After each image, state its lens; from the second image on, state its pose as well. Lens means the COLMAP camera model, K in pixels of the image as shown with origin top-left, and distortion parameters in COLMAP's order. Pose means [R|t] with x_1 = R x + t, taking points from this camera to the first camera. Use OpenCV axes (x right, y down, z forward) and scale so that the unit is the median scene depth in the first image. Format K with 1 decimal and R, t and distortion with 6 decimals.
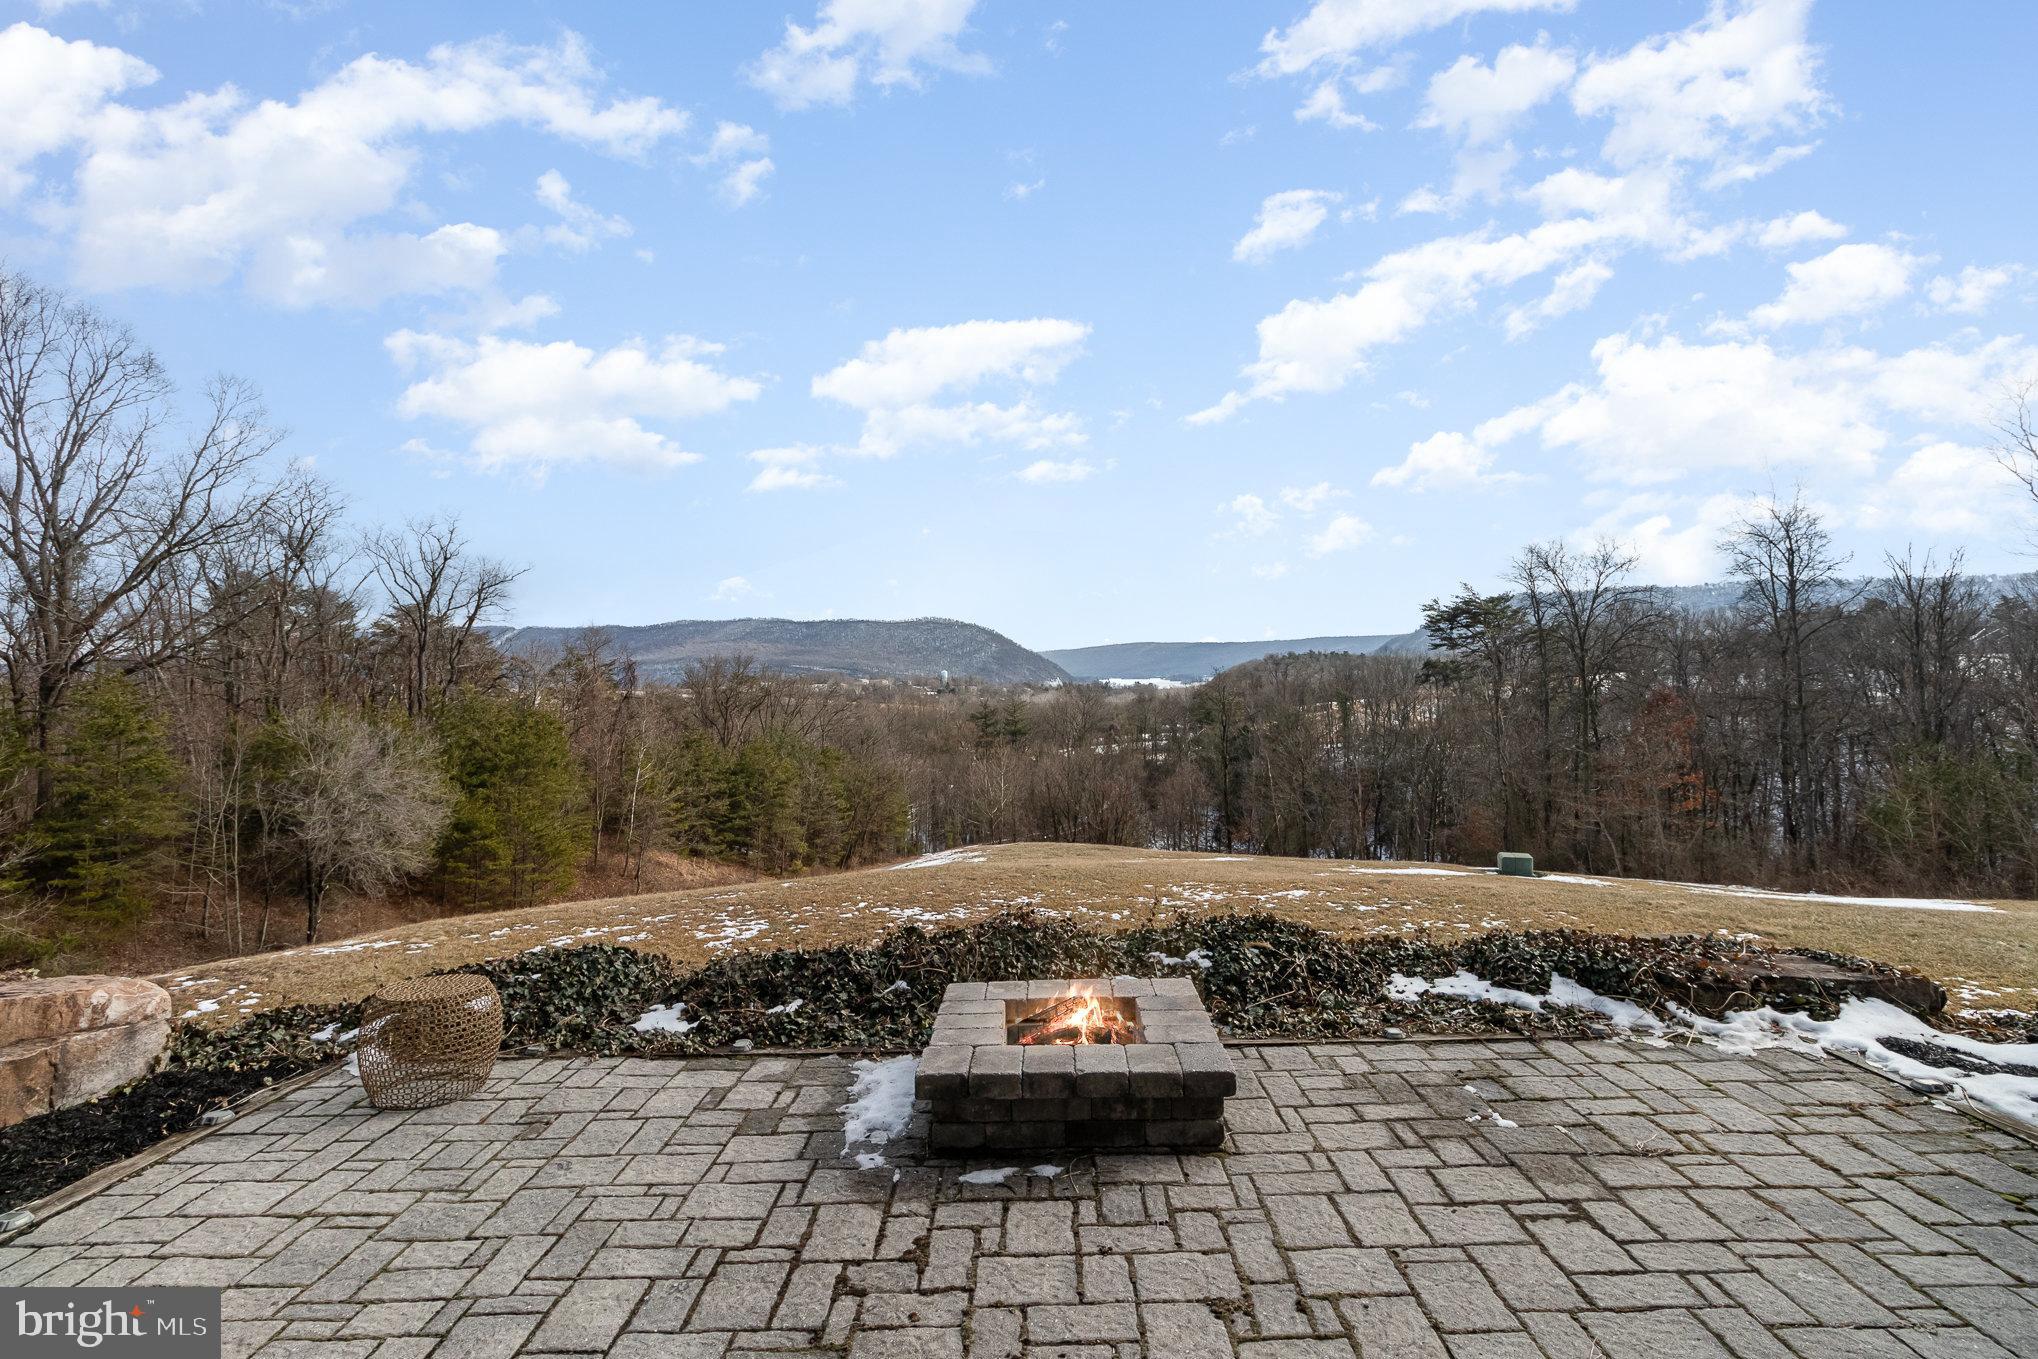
lens RADIAL K [[987.8, 0, 1019.0], [0, 987.8, 679.5], [0, 0, 1]] dist [0.002916, 0.000430]
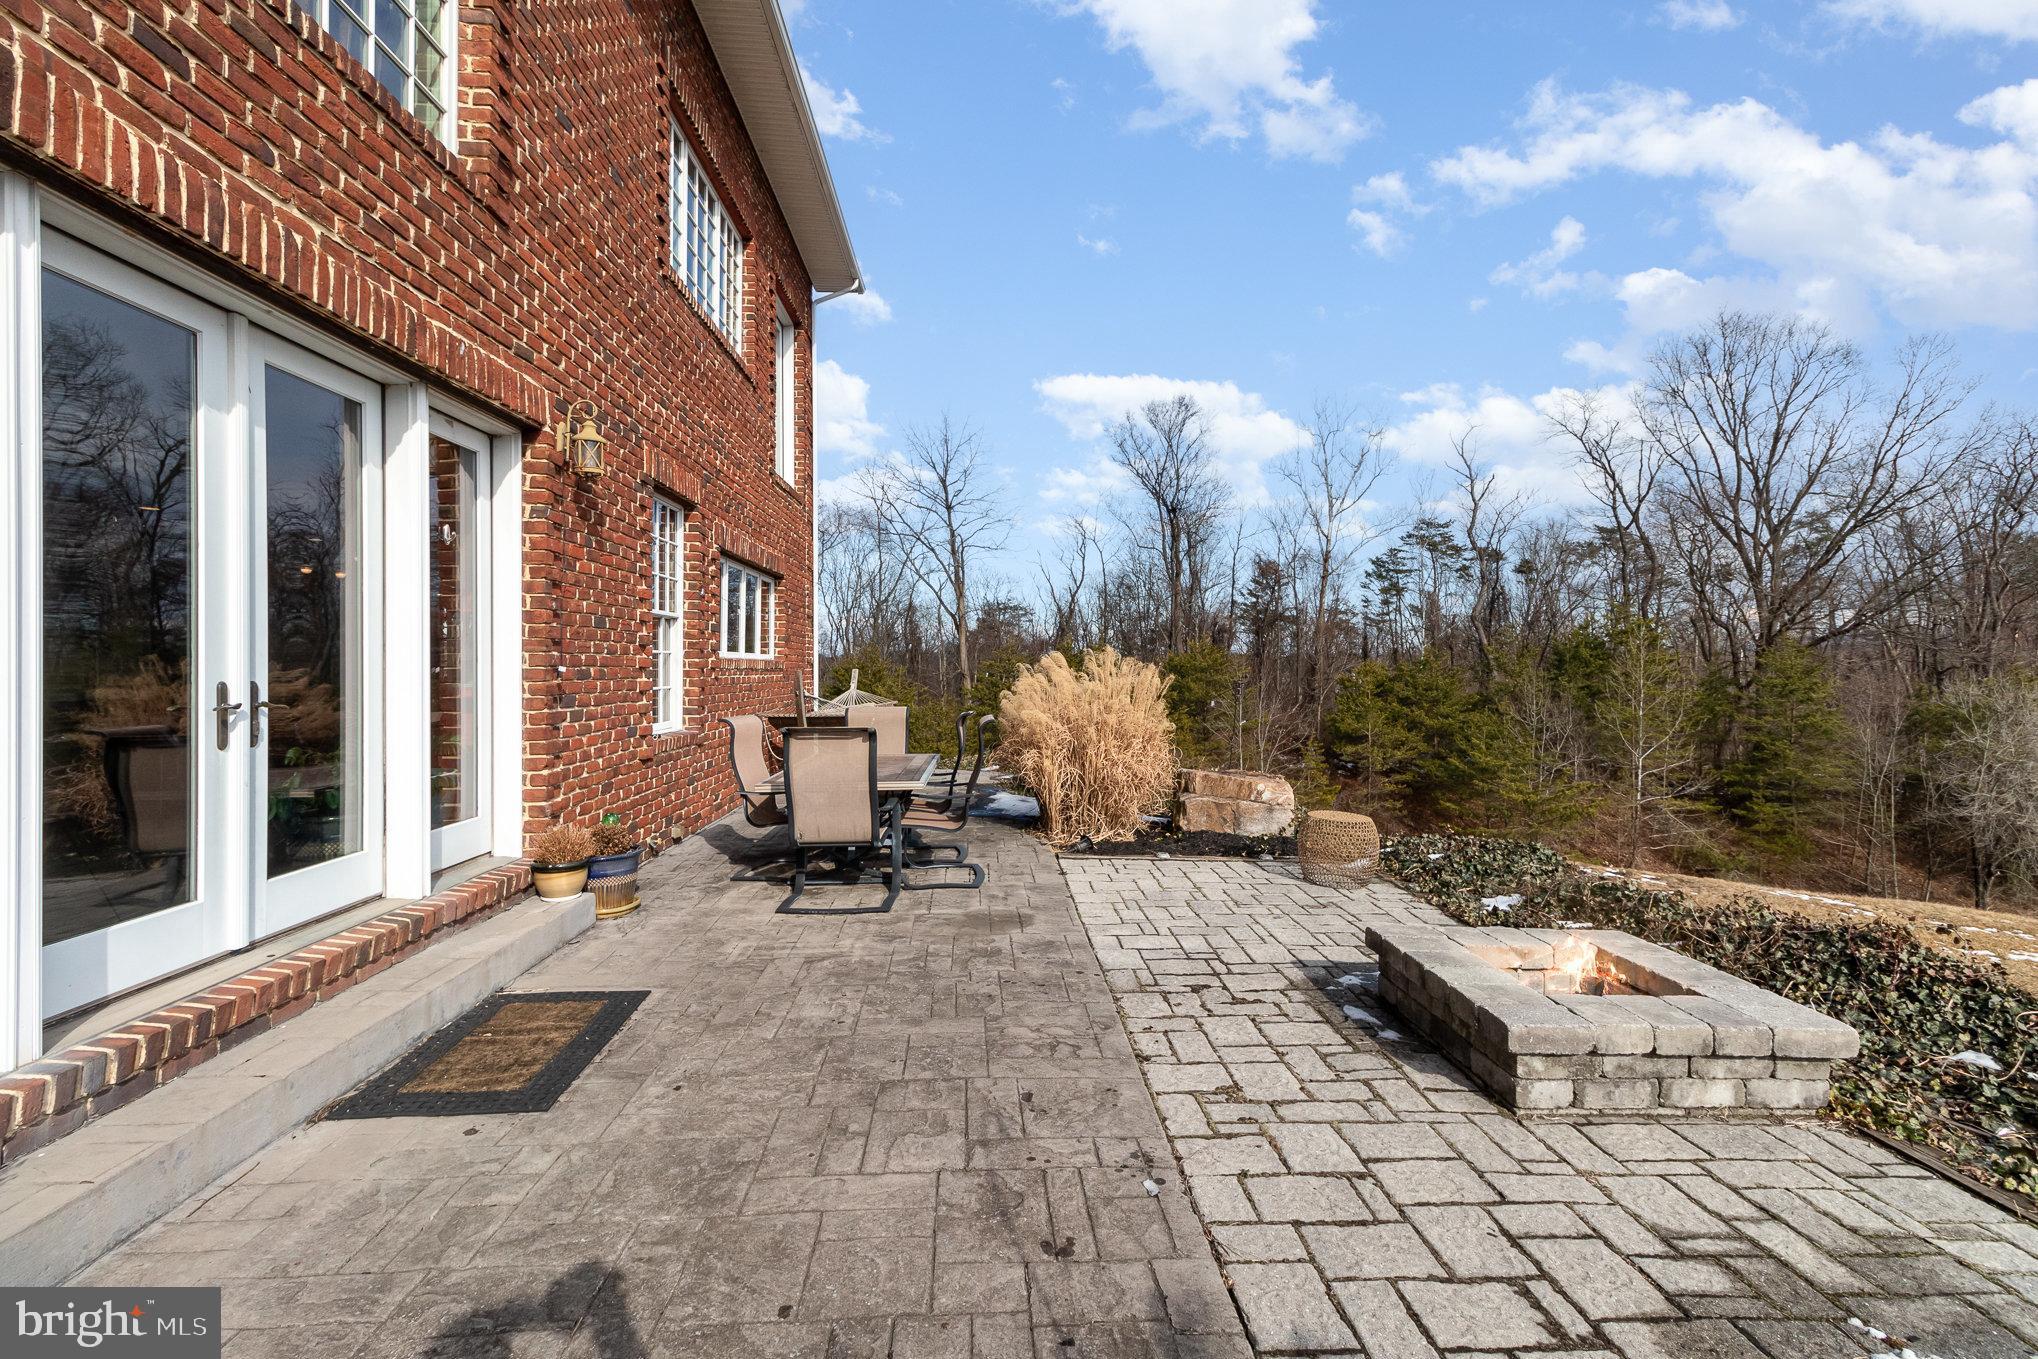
lens RADIAL K [[930.8, 0, 995.2], [0, 930.8, 677.1], [0, 0, 1]] dist [0.001570, 0.000238]
pose [[0.018448, 0.030472, -0.999365, 0.905949], [-0.003748, 0.999531, 0.030408, 0.051494], [0.999823, 0.003185, 0.018554, 0.452070]]
